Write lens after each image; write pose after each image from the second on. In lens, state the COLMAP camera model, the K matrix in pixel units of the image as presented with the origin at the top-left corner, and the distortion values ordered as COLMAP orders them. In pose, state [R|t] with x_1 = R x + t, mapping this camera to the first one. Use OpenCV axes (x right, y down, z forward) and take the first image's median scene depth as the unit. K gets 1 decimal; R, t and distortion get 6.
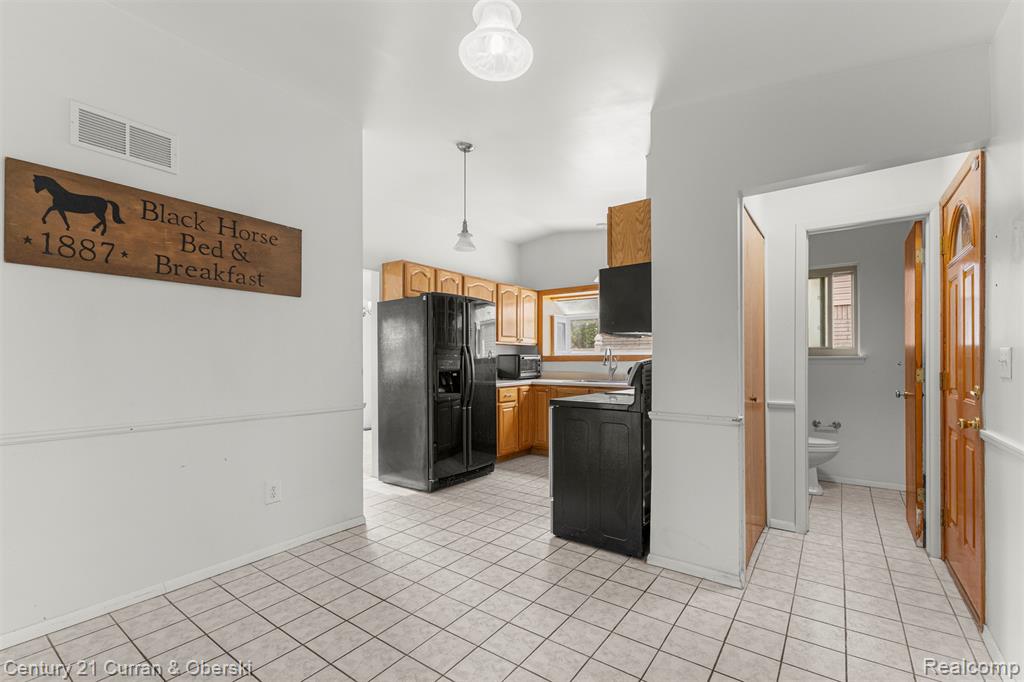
lens RADIAL K [[441.3, 0, 520.8], [0, 441.3, 365.1], [0, 0, 1]] dist [0.006291, 0.001422]
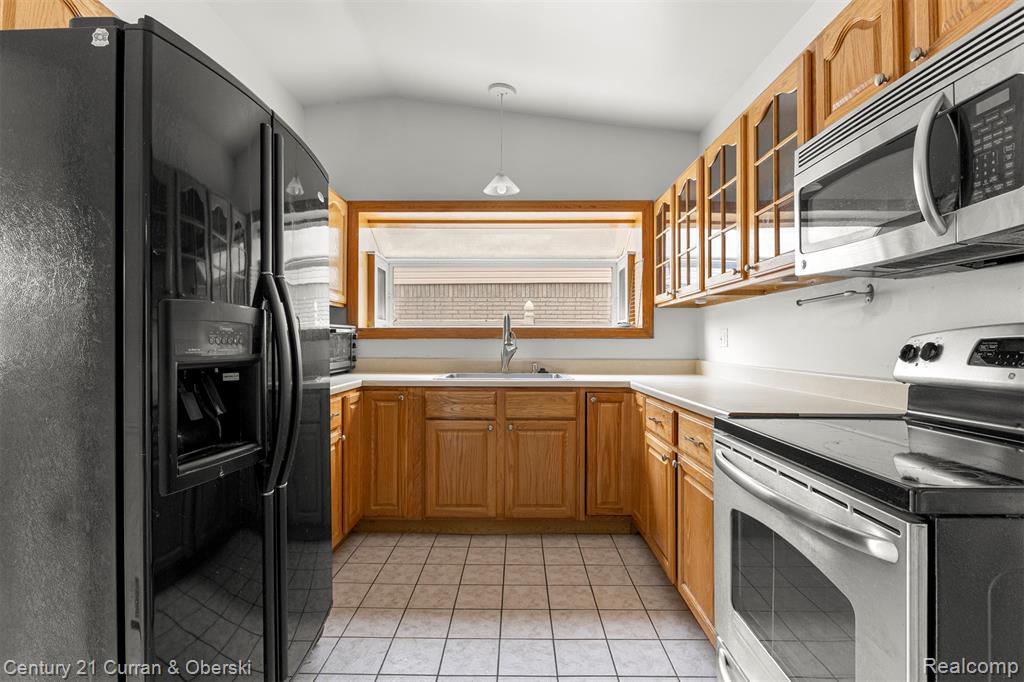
lens RADIAL K [[478.0, 0, 514.8], [0, 478.0, 339.9], [0, 0, 1]] dist [-0.007337, -0.000688]
pose [[0.824536, 0.005499, 0.565783, -0.139575], [0.003282, 0.999889, -0.014502, 0.002250], [-0.565800, 0.013814, 0.824427, 0.530460]]
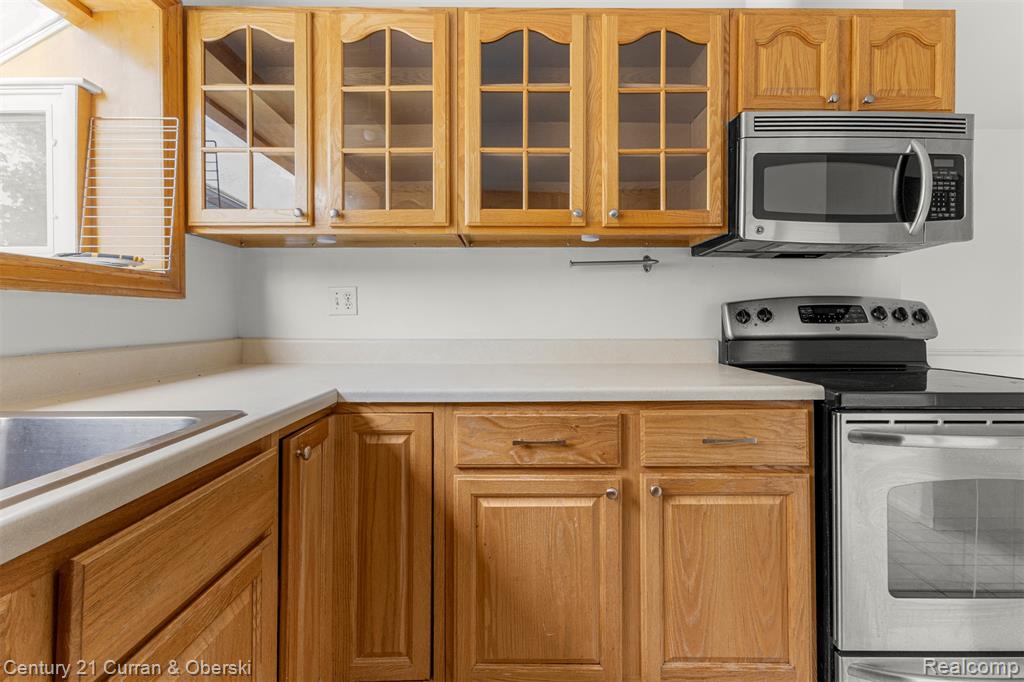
lens RADIAL K [[441.3, 0, 508.9], [0, 441.3, 321.1], [0, 0, 1]] dist [0.006291, 0.001422]
pose [[-0.578259, -0.004868, 0.815839, 0.042254], [0.007788, 0.999904, 0.011486, 0.005011], [-0.815816, 0.012995, -0.578165, 0.971286]]
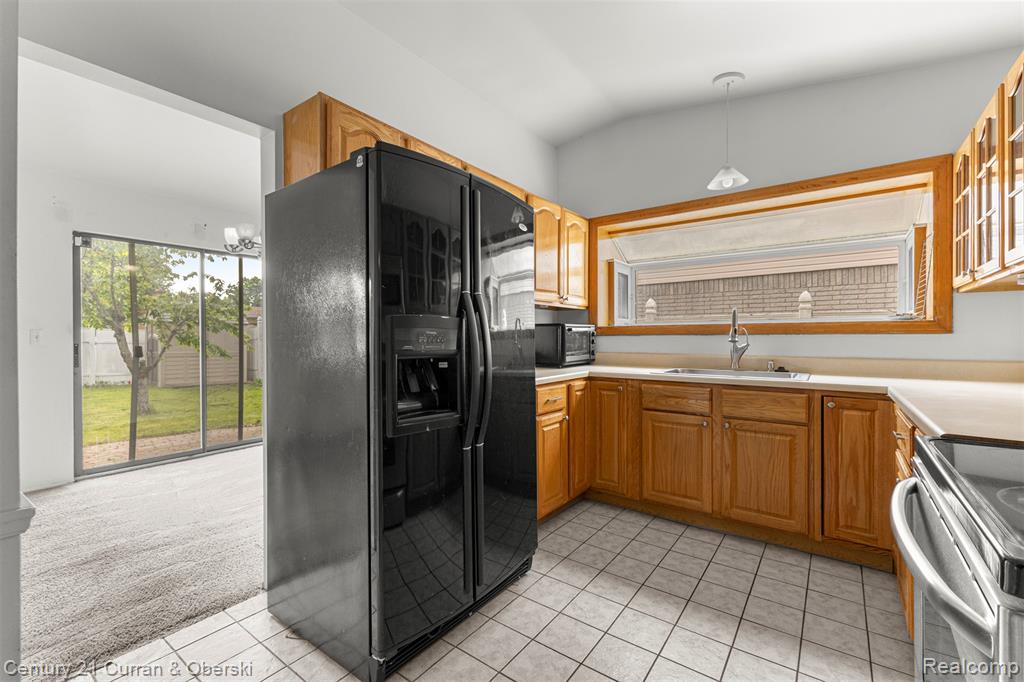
lens RADIAL K [[441.3, 0, 516.8], [0, 441.3, 339.1], [0, 0, 1]] dist [0.006291, 0.001422]
pose [[0.999868, -0.000829, -0.016210, -0.061563], [0.000727, 0.999980, -0.006324, 0.000058], [0.016215, 0.006312, 0.999849, 0.484239]]
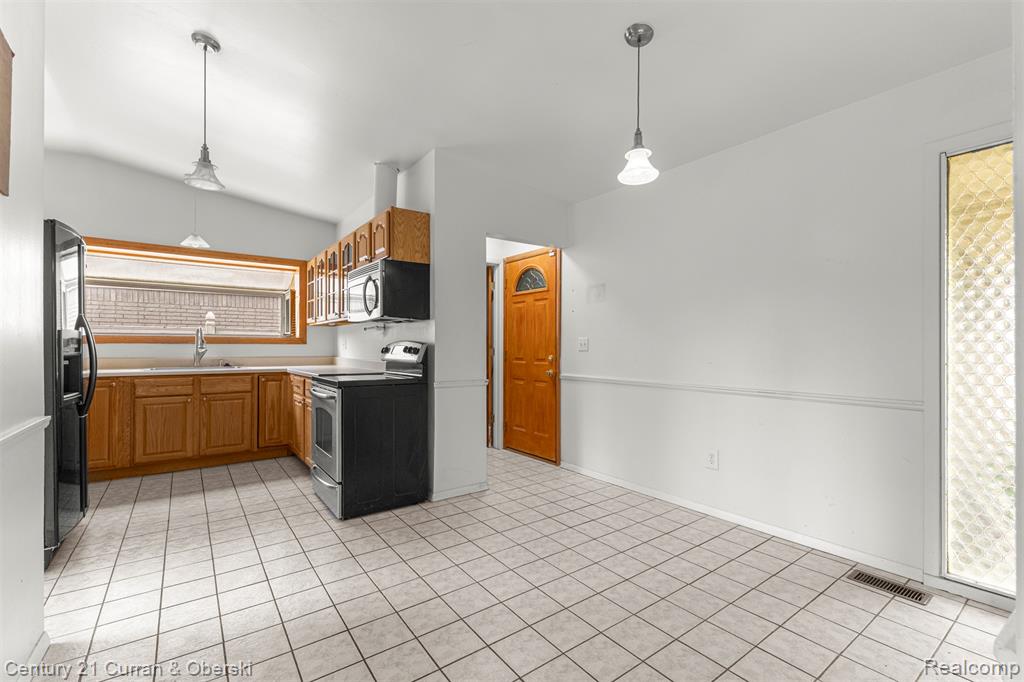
lens RADIAL K [[441.3, 0, 508.8], [0, 441.3, 345.7], [0, 0, 1]] dist [0.006291, 0.001422]
pose [[0.320966, 0.005164, 0.947077, -0.426469], [0.006275, 0.999952, -0.007579, 0.005671], [-0.947070, 0.008376, 0.320918, 0.192563]]
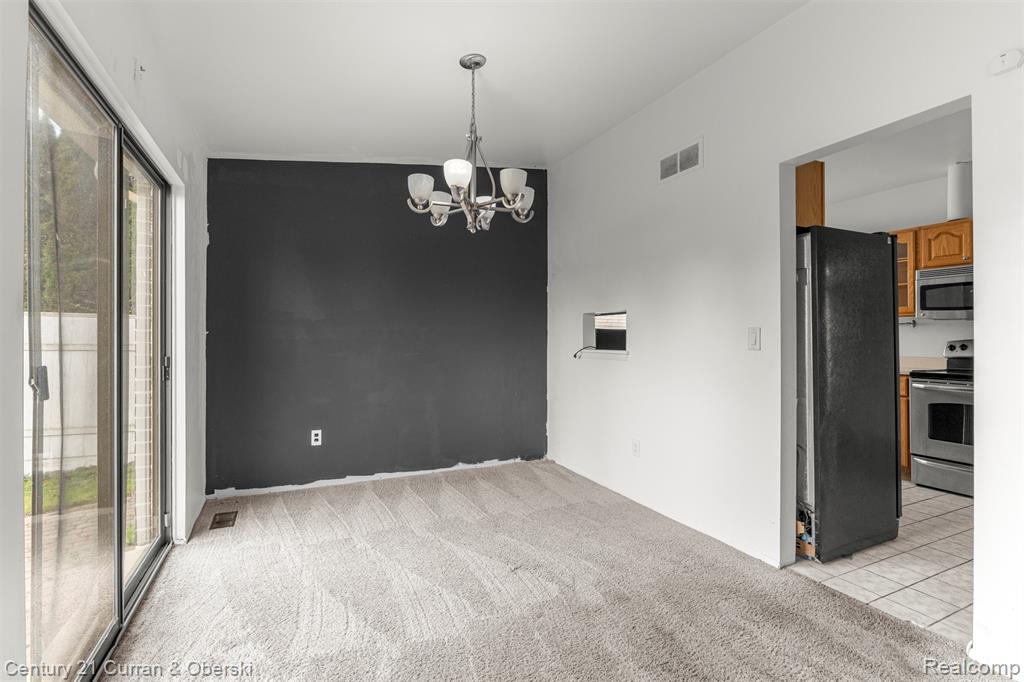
lens RADIAL K [[478.0, 0, 514.7], [0, 478.0, 336.9], [0, 0, 1]] dist [-0.007337, -0.000688]
pose [[0.495157, 0.005435, 0.868787, -0.851972], [0.007045, 0.999922, -0.010270, -0.008240], [-0.868775, 0.011206, 0.495080, 0.875662]]
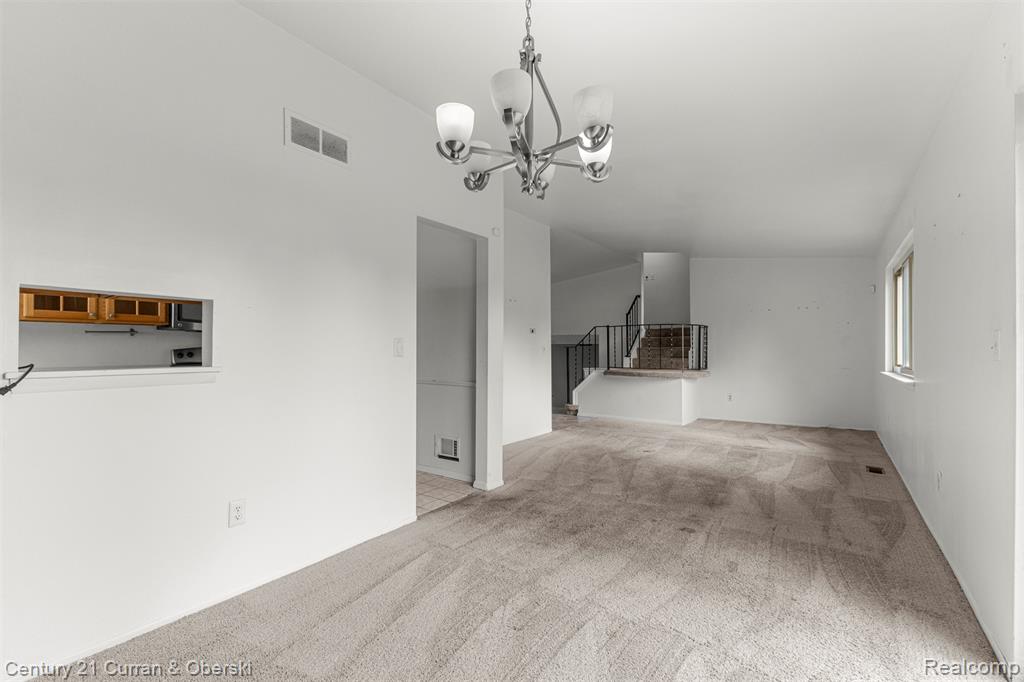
lens RADIAL K [[441.3, 0, 508.0], [0, 441.3, 344.2], [0, 0, 1]] dist [0.006291, 0.001422]
pose [[-0.999785, 0.000210, 0.020712, -0.436055], [0.000161, 0.999997, -0.002392, -0.012004], [-0.020713, -0.002388, -0.999783, 1.472754]]
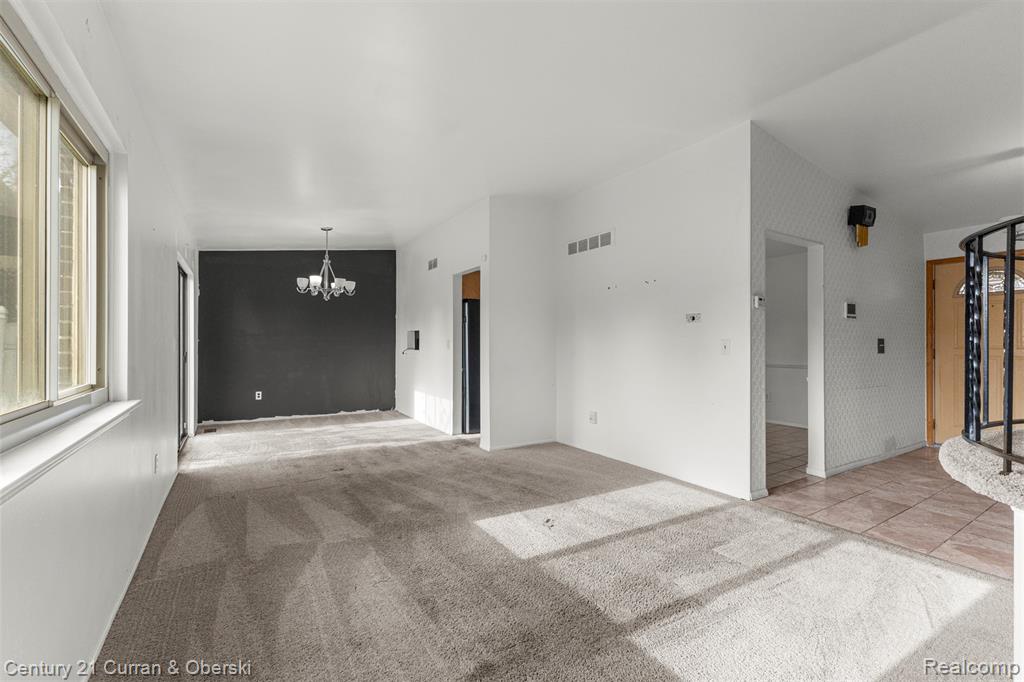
lens RADIAL K [[441.3, 0, 514.7], [0, 441.3, 341.4], [0, 0, 1]] dist [0.006291, 0.001422]
pose [[0.387756, 0.006448, 0.921739, -1.279527], [0.005492, 0.999942, -0.009305, -0.005804], [-0.921746, 0.008670, 0.387698, 0.296451]]
